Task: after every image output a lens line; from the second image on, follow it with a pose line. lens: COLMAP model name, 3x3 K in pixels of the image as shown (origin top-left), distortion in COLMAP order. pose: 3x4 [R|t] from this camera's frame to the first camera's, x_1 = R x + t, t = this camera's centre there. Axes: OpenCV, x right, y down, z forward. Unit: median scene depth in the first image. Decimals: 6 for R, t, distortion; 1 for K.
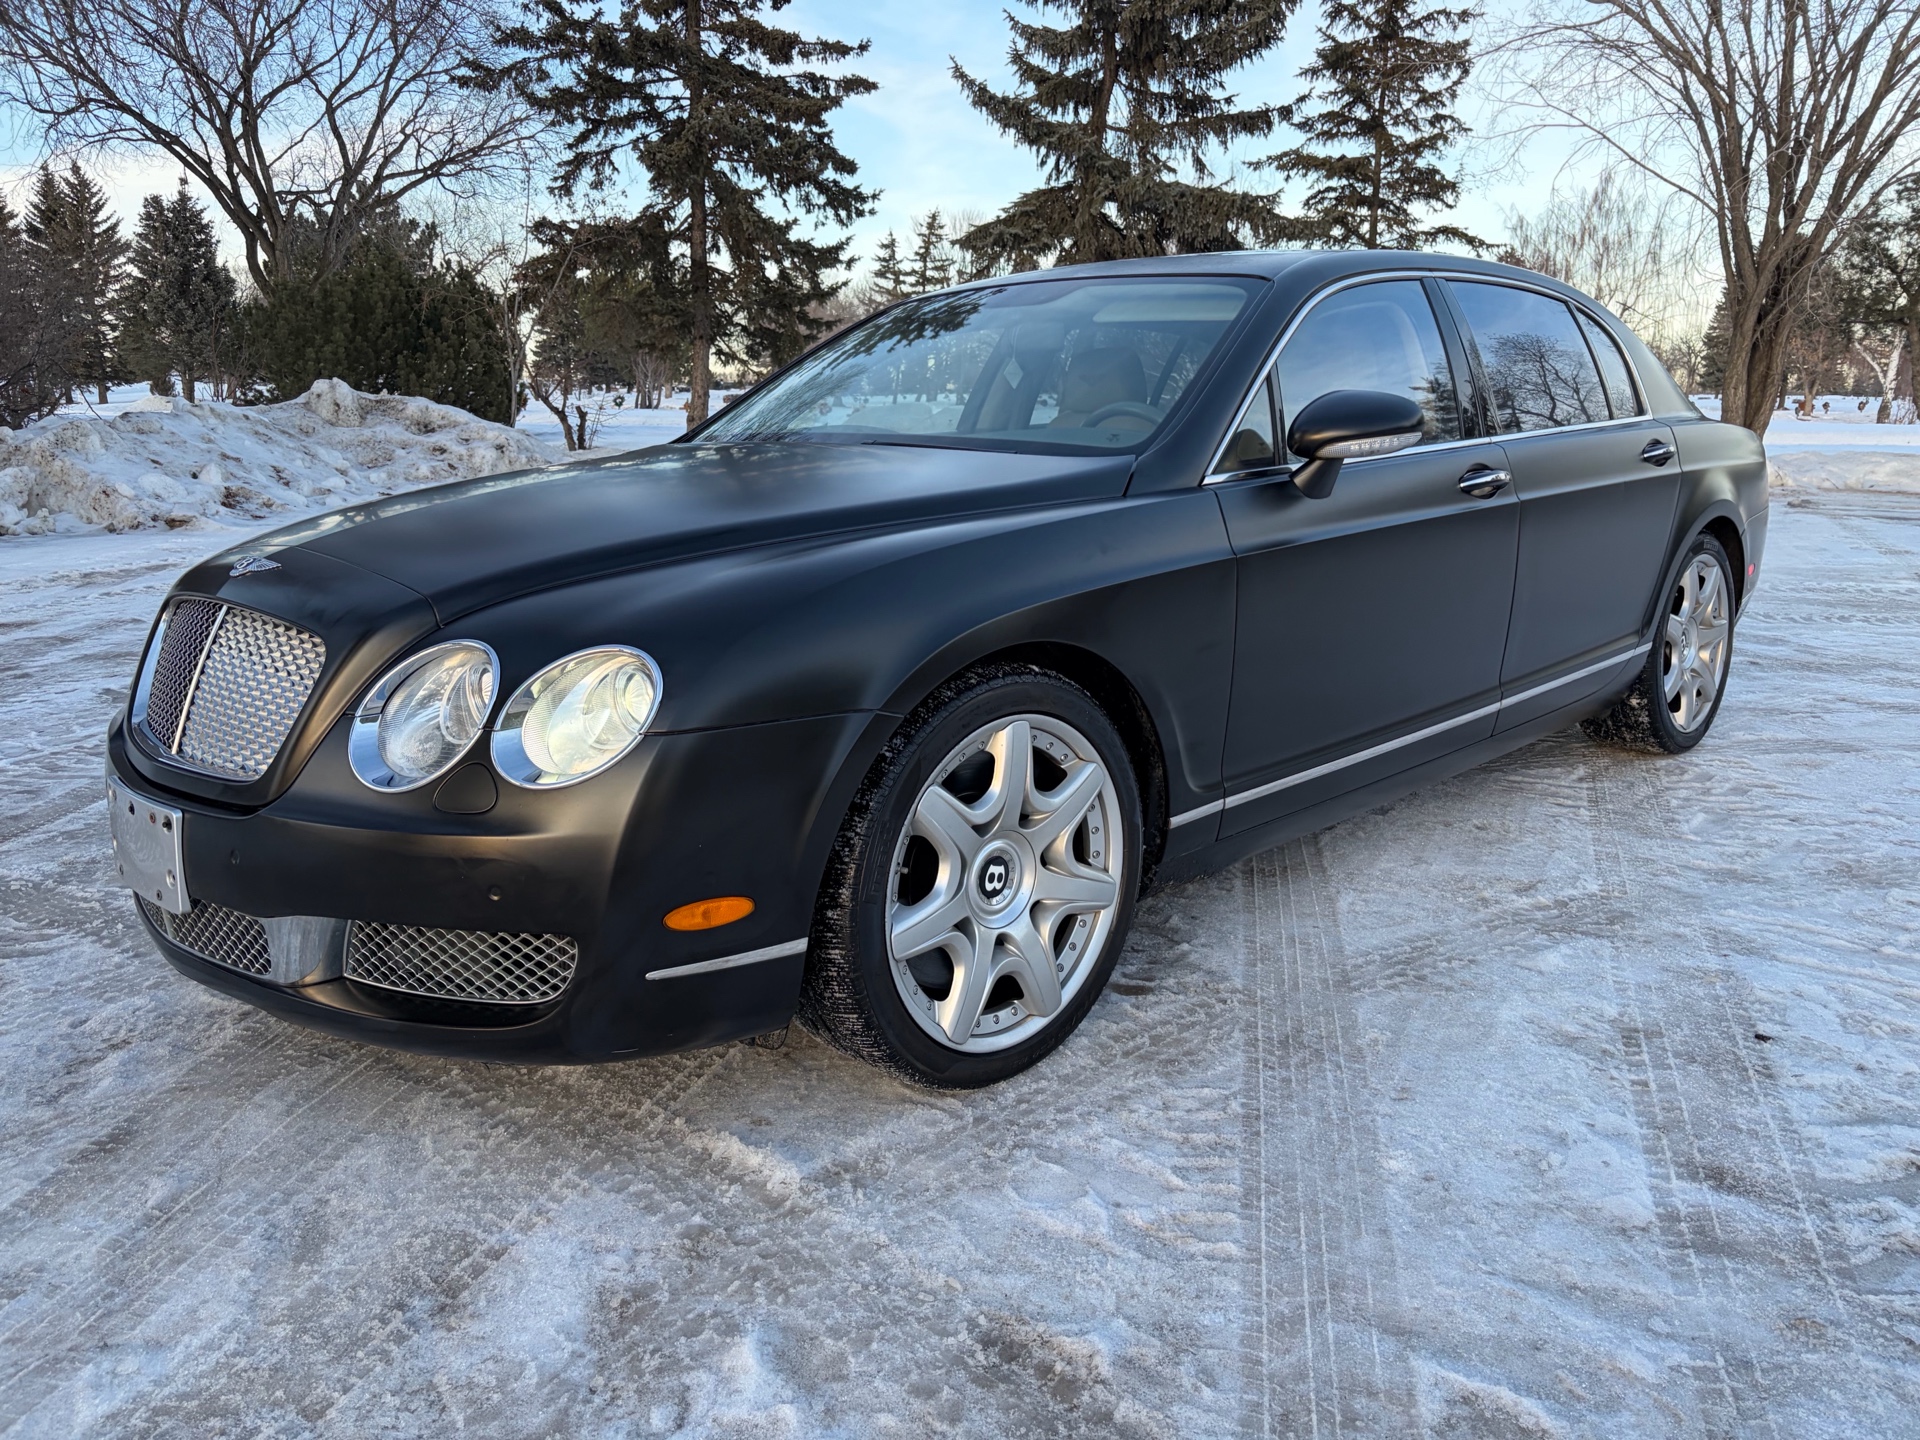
lens RADIAL K [[1498.5, 0, 980.0], [0, 1498.5, 724.2], [0, 0, 1]] dist [0.042646, -0.044980]
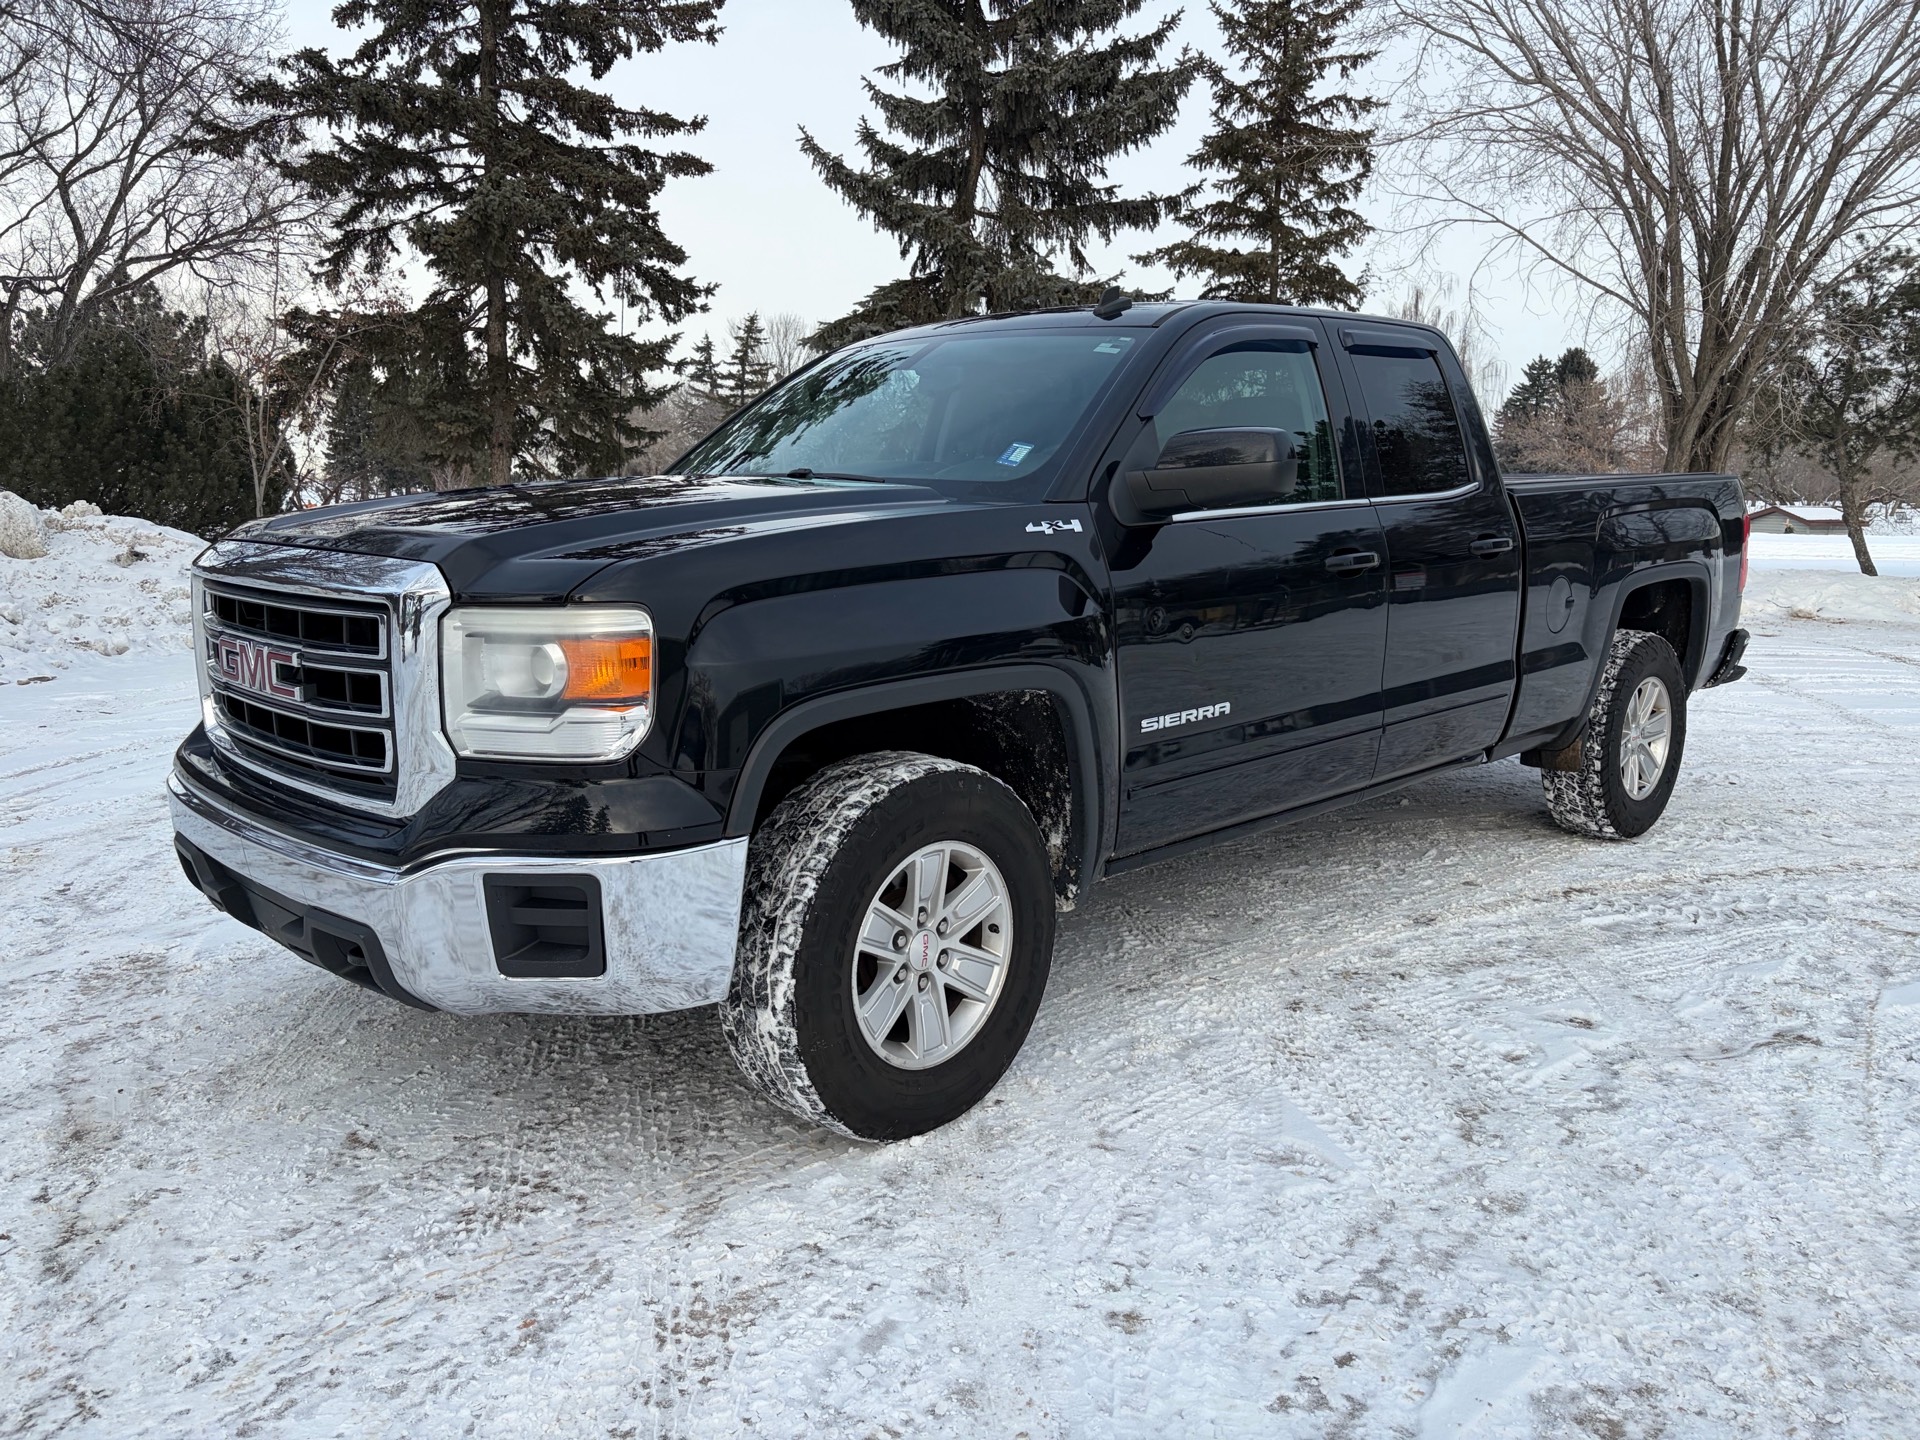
lens RADIAL K [[1498.5, 0, 980.0], [0, 1498.5, 724.2], [0, 0, 1]] dist [0.042646, -0.044980]
pose [[0.992739, -0.019461, 0.118700, -0.023277], [0.027152, 0.997611, -0.063522, -0.042060], [-0.117180, 0.066283, 0.990896, 0.145657]]
